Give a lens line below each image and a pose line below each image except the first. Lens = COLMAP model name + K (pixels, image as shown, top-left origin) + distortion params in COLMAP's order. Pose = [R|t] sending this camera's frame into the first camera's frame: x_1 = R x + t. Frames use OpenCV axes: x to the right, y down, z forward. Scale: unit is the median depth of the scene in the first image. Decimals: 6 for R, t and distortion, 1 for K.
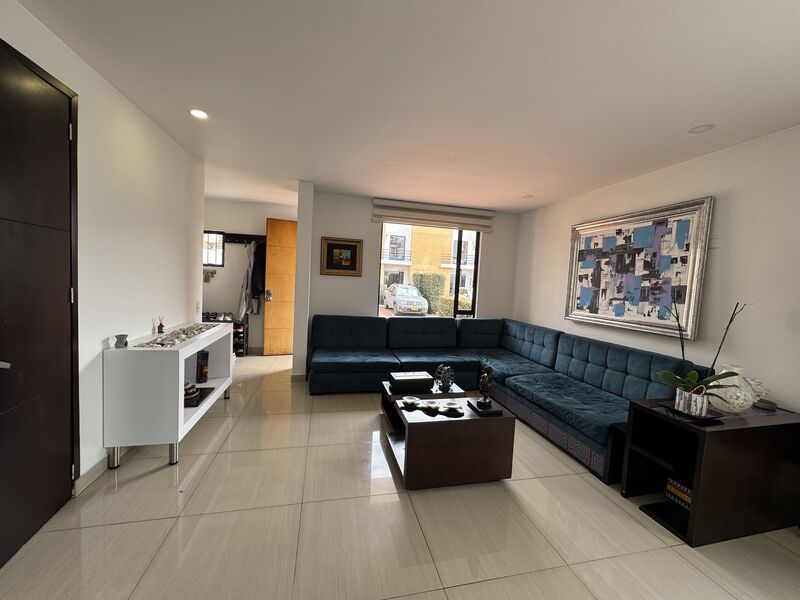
lens RADIAL K [[318.3, 0, 398.9], [0, 318.3, 299.5], [0, 0, 1]] dist [0.000419, 0.000035]
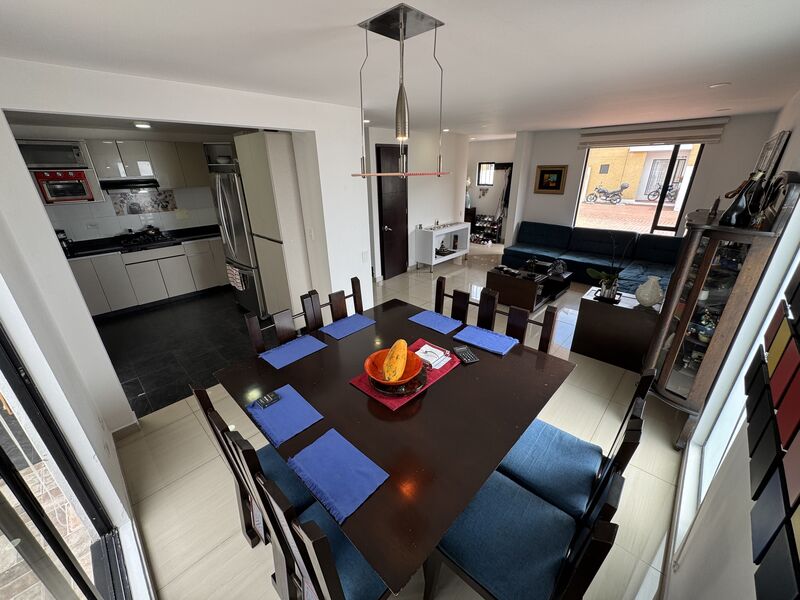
lens RADIAL K [[318.3, 0, 400.0], [0, 318.3, 299.8], [0, 0, 1]] dist [0.000419, 0.000035]
pose [[0.547755, 0.269105, -0.792179, 0.704645], [-0.007185, 0.948337, 0.317184, -0.072743], [0.836608, -0.168047, 0.521390, -0.367321]]
